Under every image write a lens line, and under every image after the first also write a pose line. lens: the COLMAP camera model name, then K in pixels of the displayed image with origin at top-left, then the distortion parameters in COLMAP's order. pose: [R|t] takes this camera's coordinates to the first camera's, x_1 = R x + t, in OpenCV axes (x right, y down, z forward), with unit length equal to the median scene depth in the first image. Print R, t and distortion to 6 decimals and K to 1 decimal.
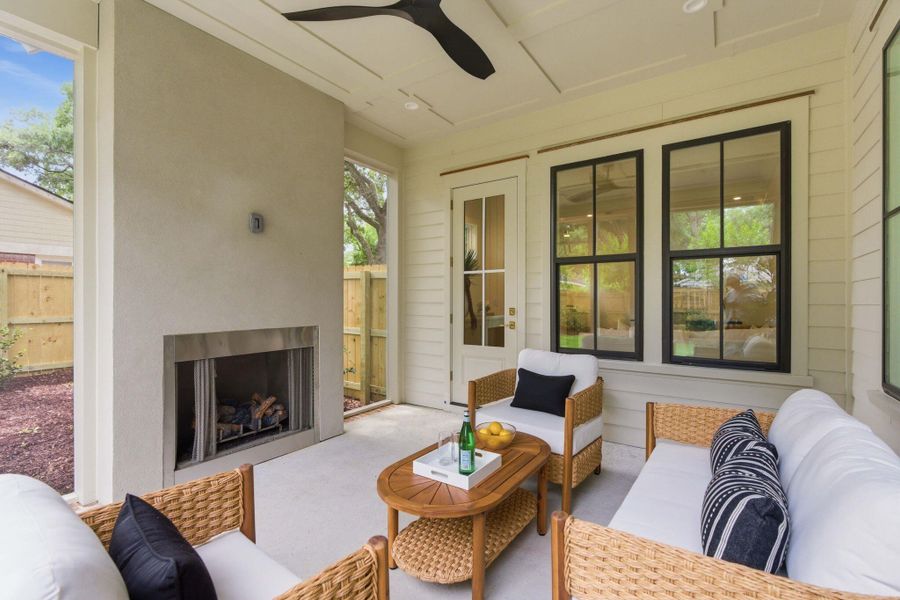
lens RADIAL K [[402.6, 0, 449.9], [0, 402.6, 302.9], [0, 0, 1]] dist [0.000276, 0.000959]
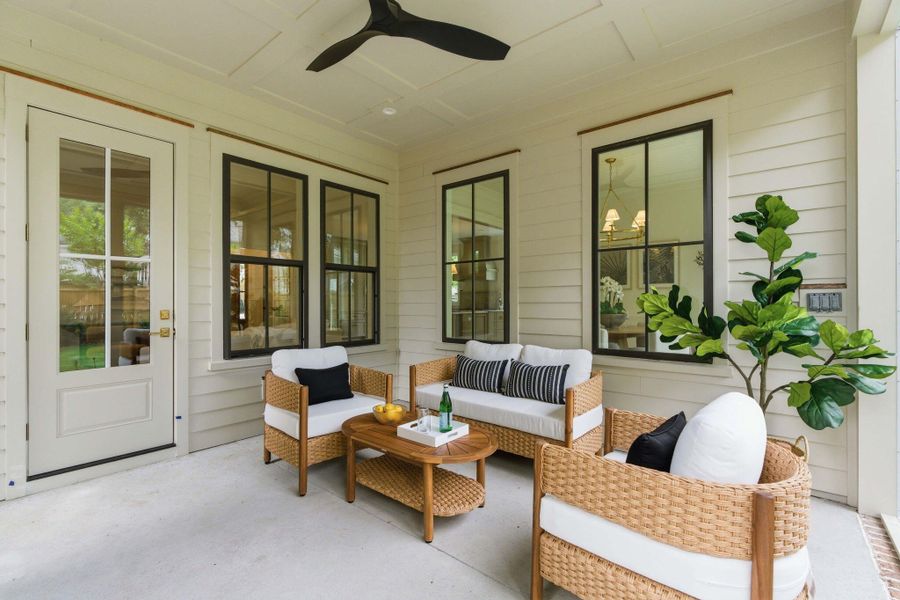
lens RADIAL K [[402.6, 0, 449.9], [0, 402.6, 302.9], [0, 0, 1]] dist [0.000276, 0.000959]
pose [[0.083197, -0.007014, 0.996508, -0.612861], [0.001658, 0.999975, 0.006900, -0.006052], [-0.996532, 0.001078, 0.083207, 0.416686]]
